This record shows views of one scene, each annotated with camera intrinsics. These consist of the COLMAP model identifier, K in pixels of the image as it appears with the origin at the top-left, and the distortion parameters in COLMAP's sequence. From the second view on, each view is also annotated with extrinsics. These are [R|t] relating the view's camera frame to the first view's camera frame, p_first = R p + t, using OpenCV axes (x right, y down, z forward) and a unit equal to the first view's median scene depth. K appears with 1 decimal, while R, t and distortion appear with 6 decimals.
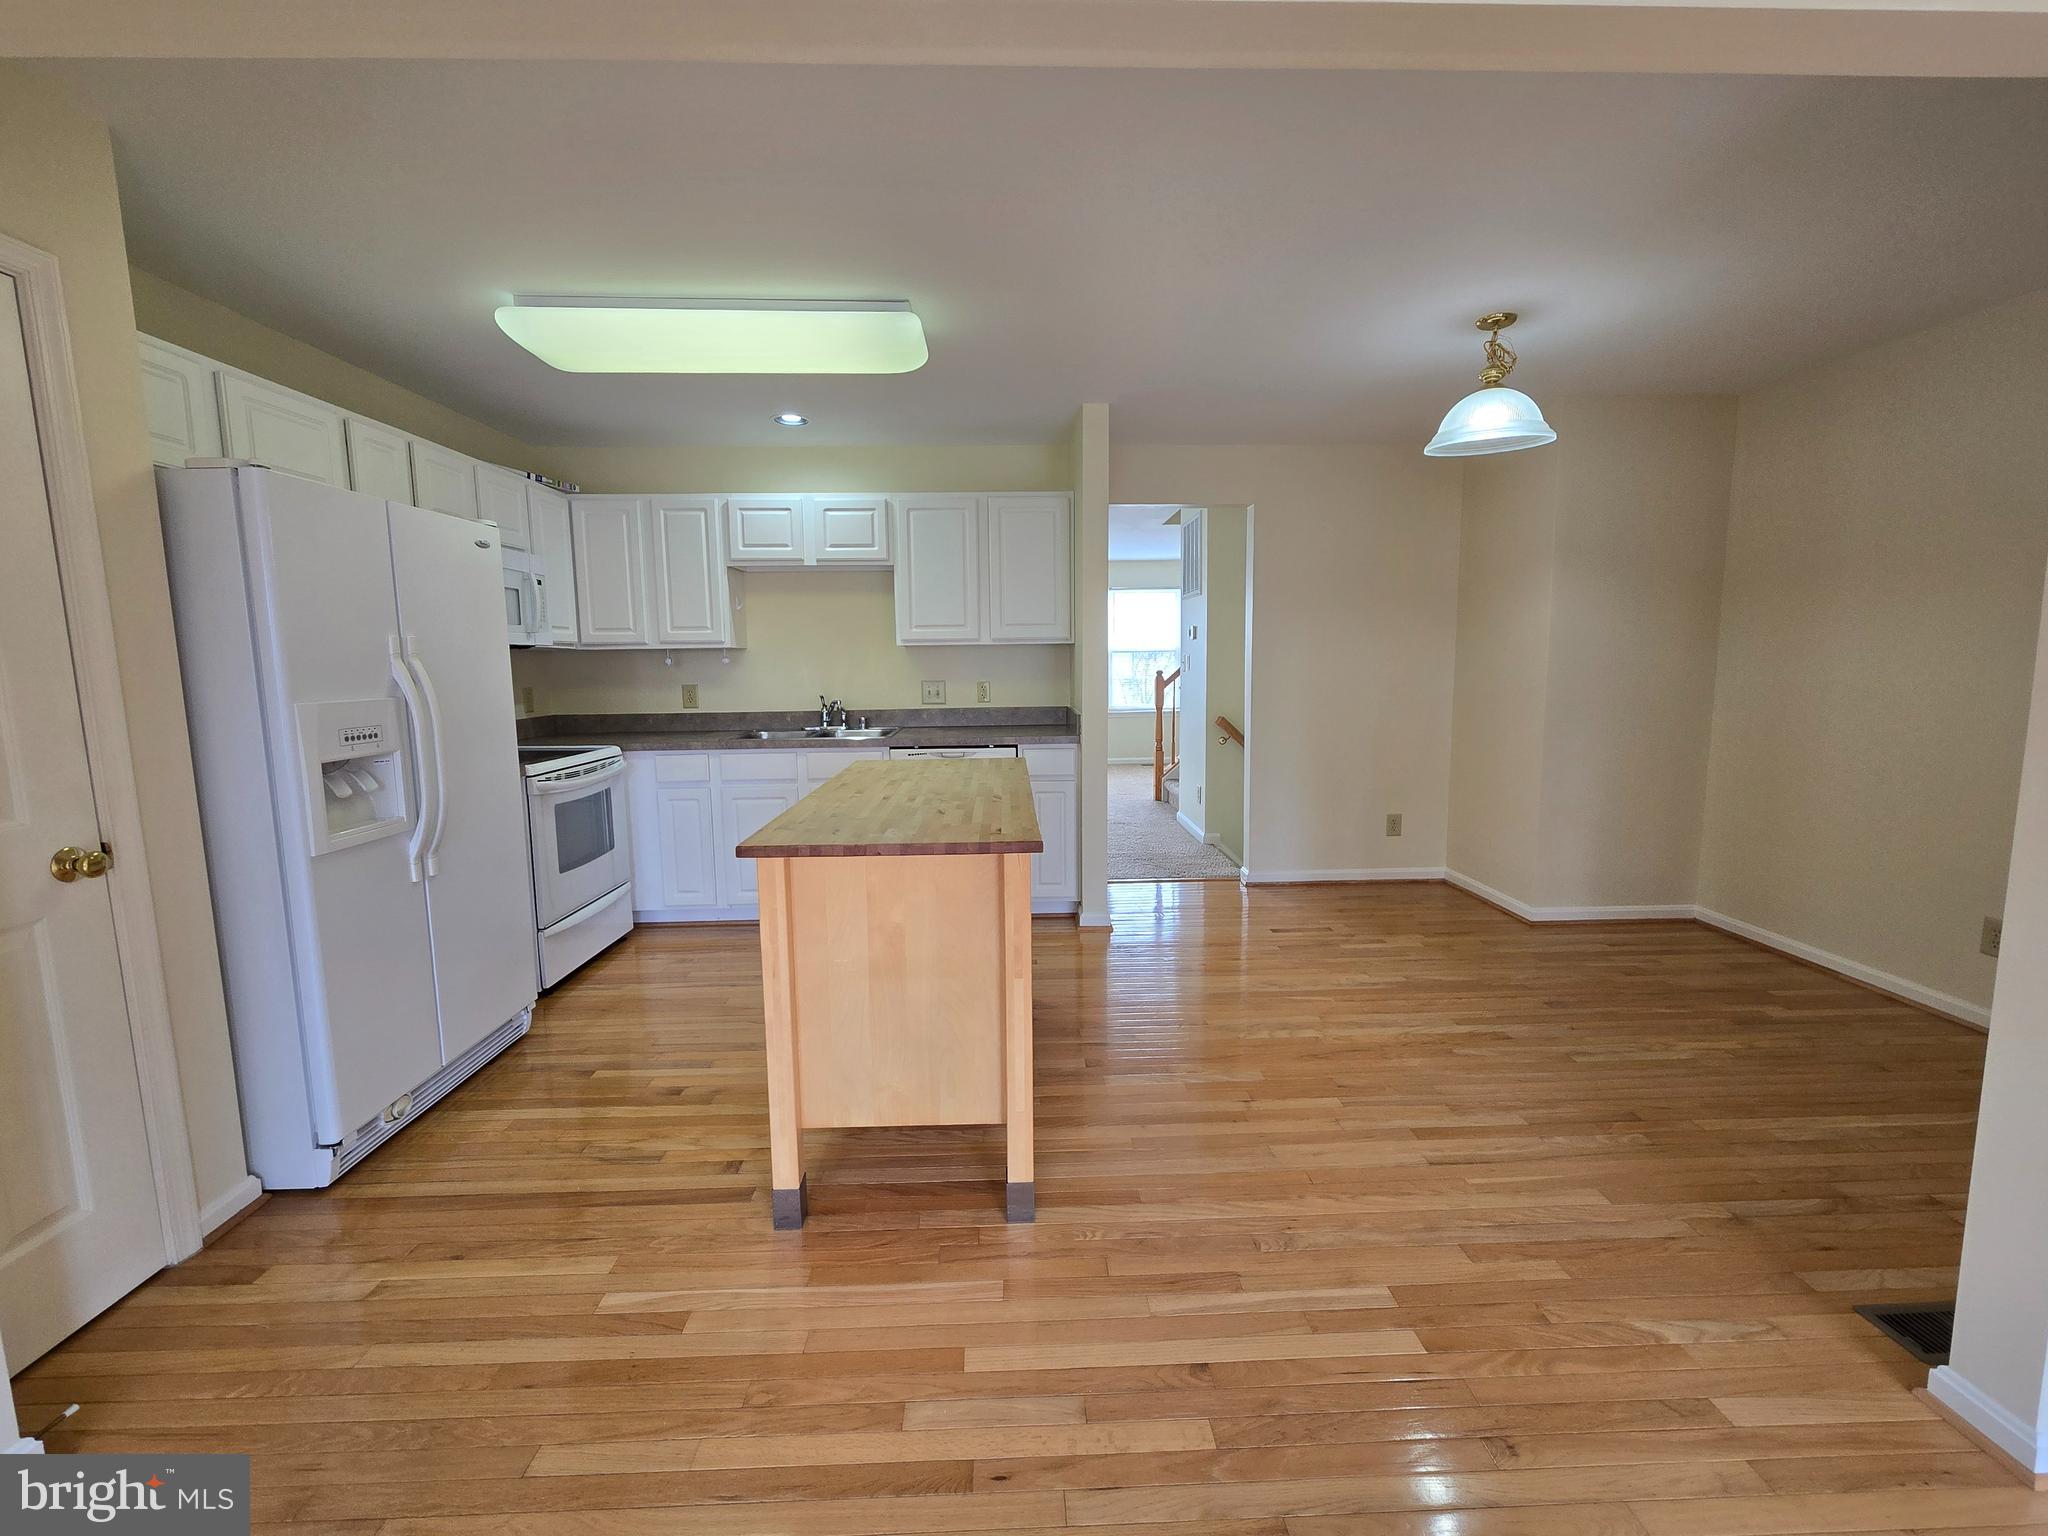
lens RADIAL K [[842.7, 0, 1026.3], [0, 842.7, 757.3], [0, 0, 1]] dist [-0.002322, 0.002016]
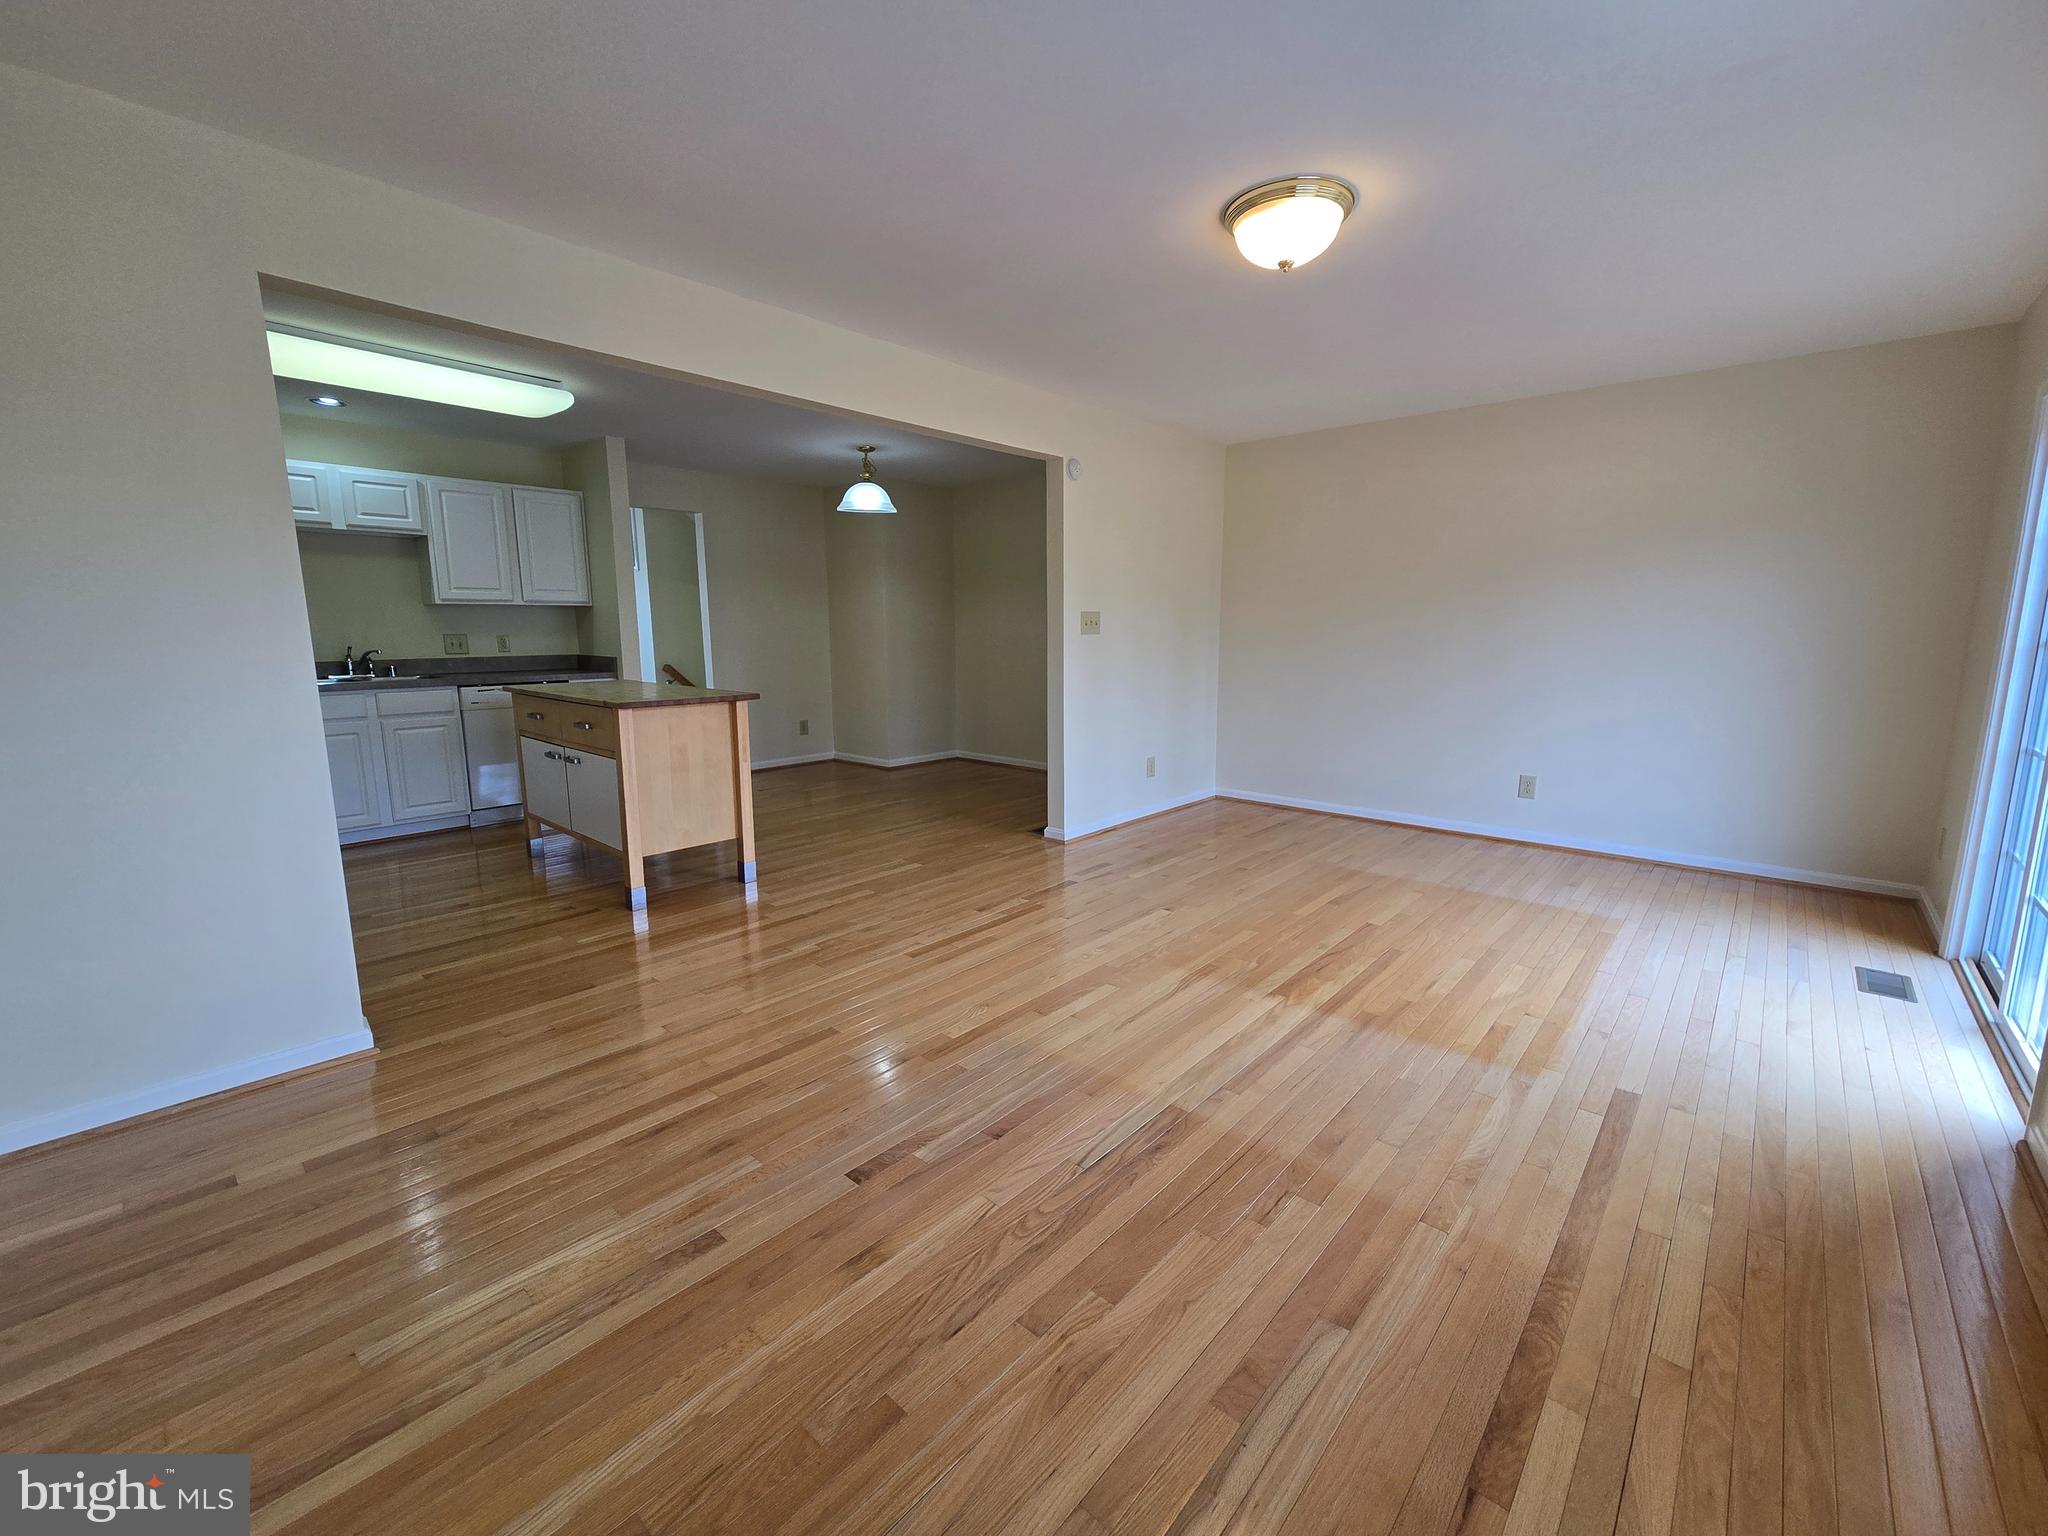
lens RADIAL K [[842.7, 0, 1029.4], [0, 842.7, 759.7], [0, 0, 1]] dist [-0.002322, 0.002016]
pose [[0.687242, -0.104504, 0.718872, -0.555967], [0.079029, 0.994480, 0.069018, 0.087923], [-0.722117, 0.009380, 0.691708, -0.527772]]
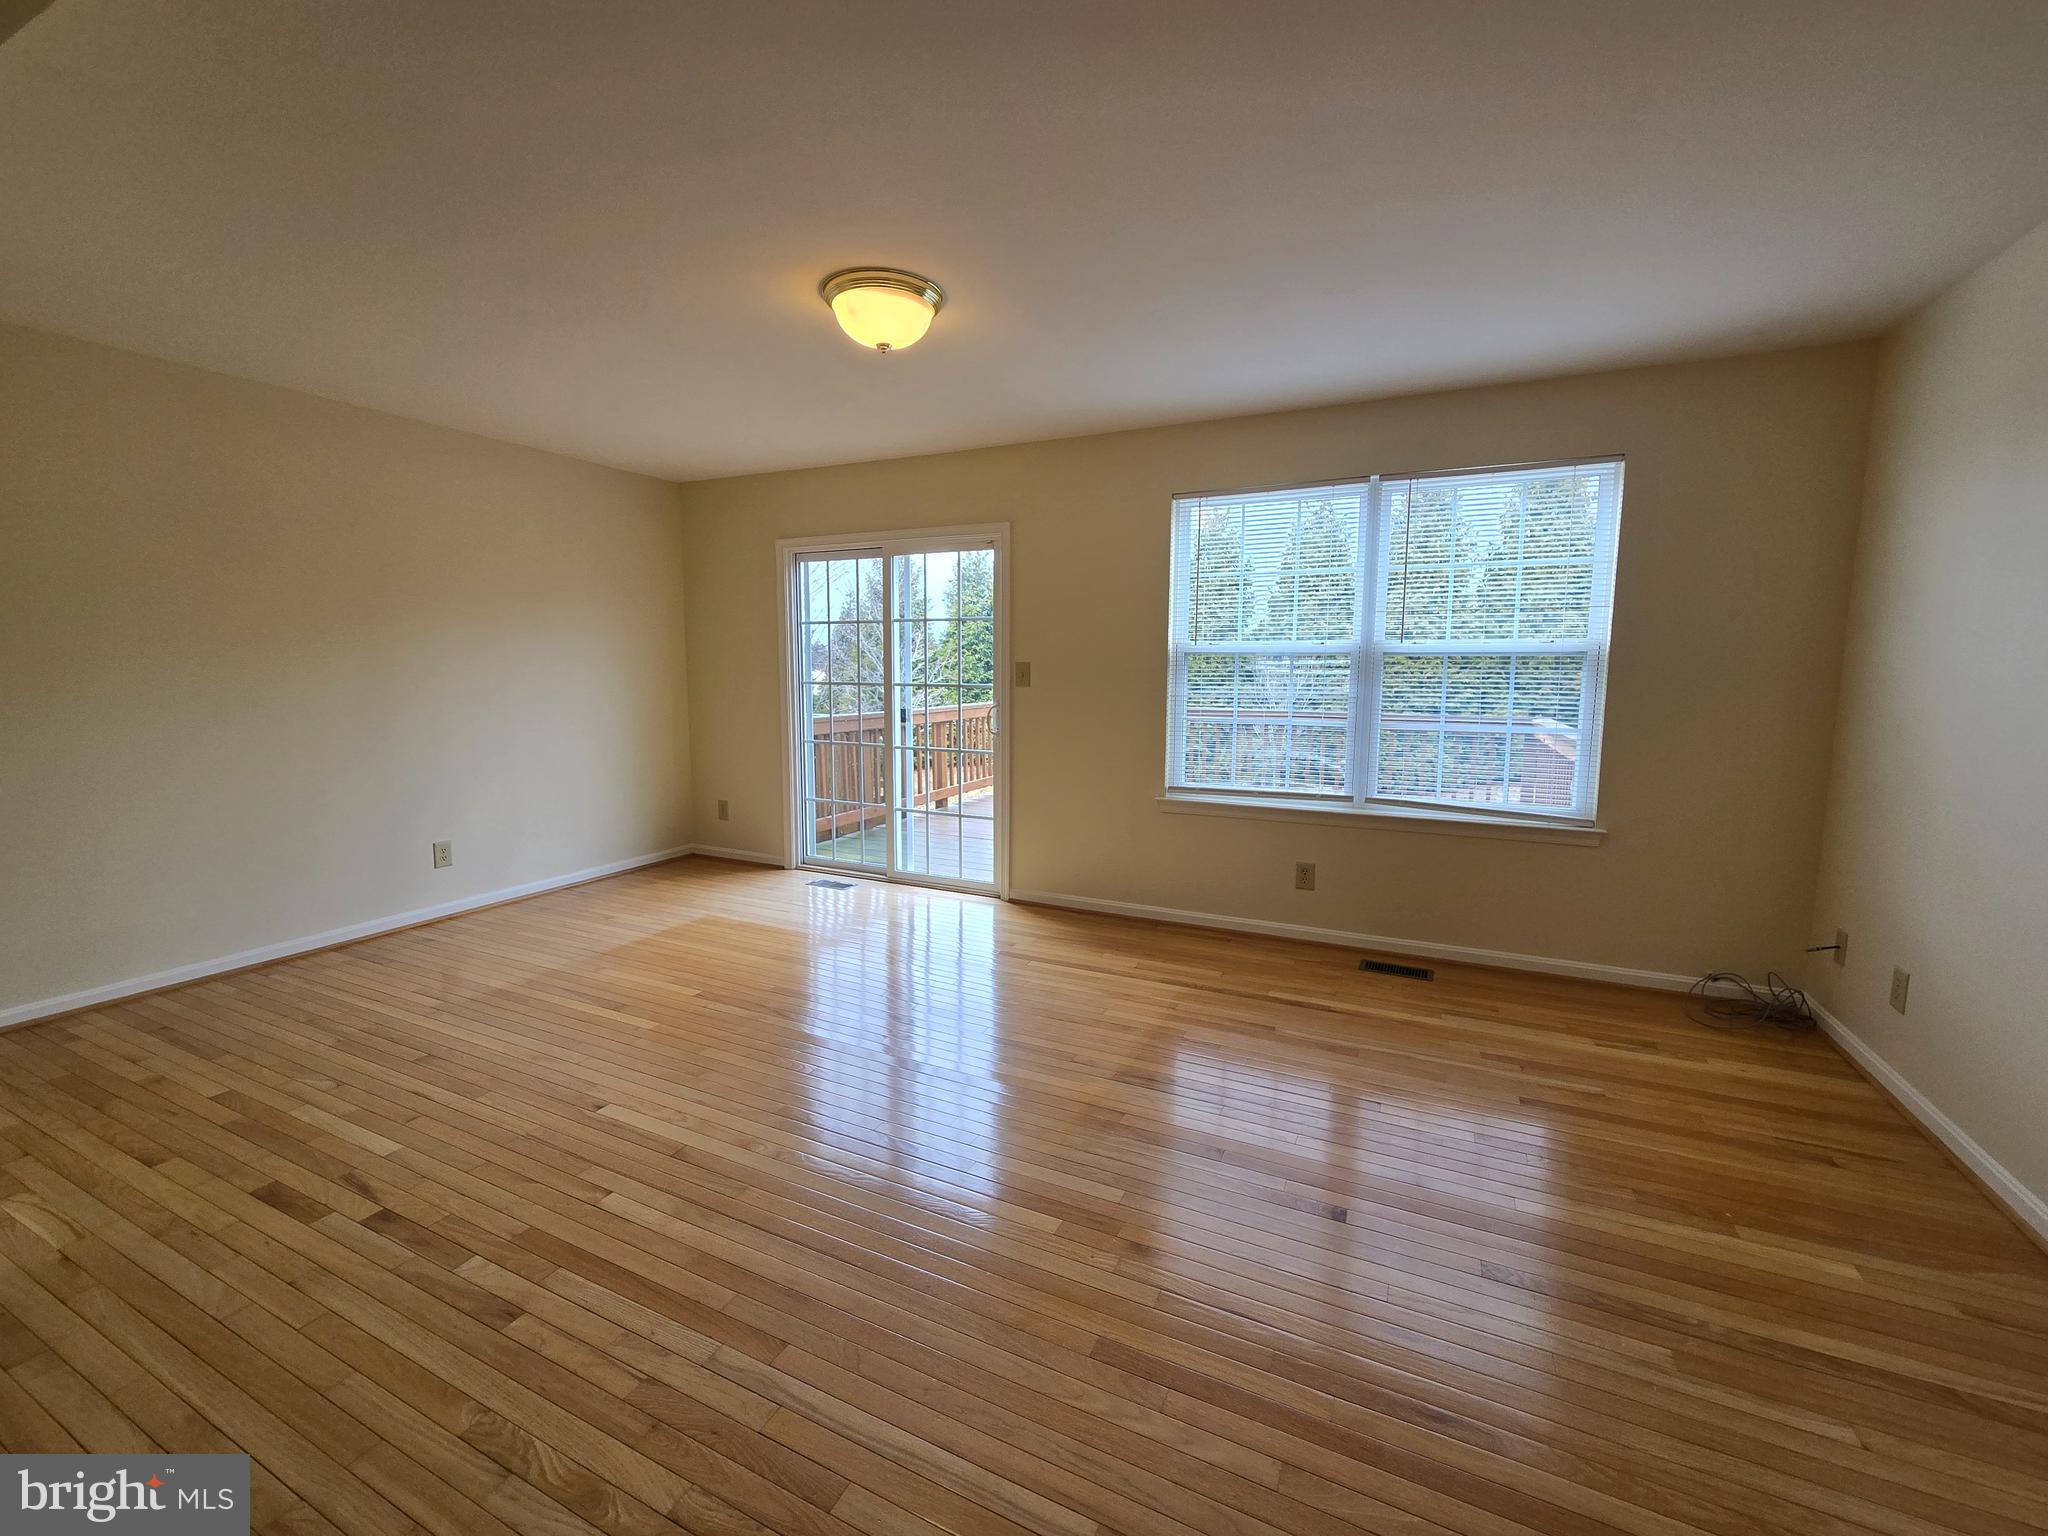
lens RADIAL K [[842.7, 0, 1035.5], [0, 842.7, 752.9], [0, 0, 1]] dist [-0.002322, 0.002016]
pose [[-0.889752, -0.039702, 0.454714, -0.329817], [0.059358, 0.977686, 0.201512, -0.044486], [-0.452568, 0.206286, -0.867541, 0.450443]]
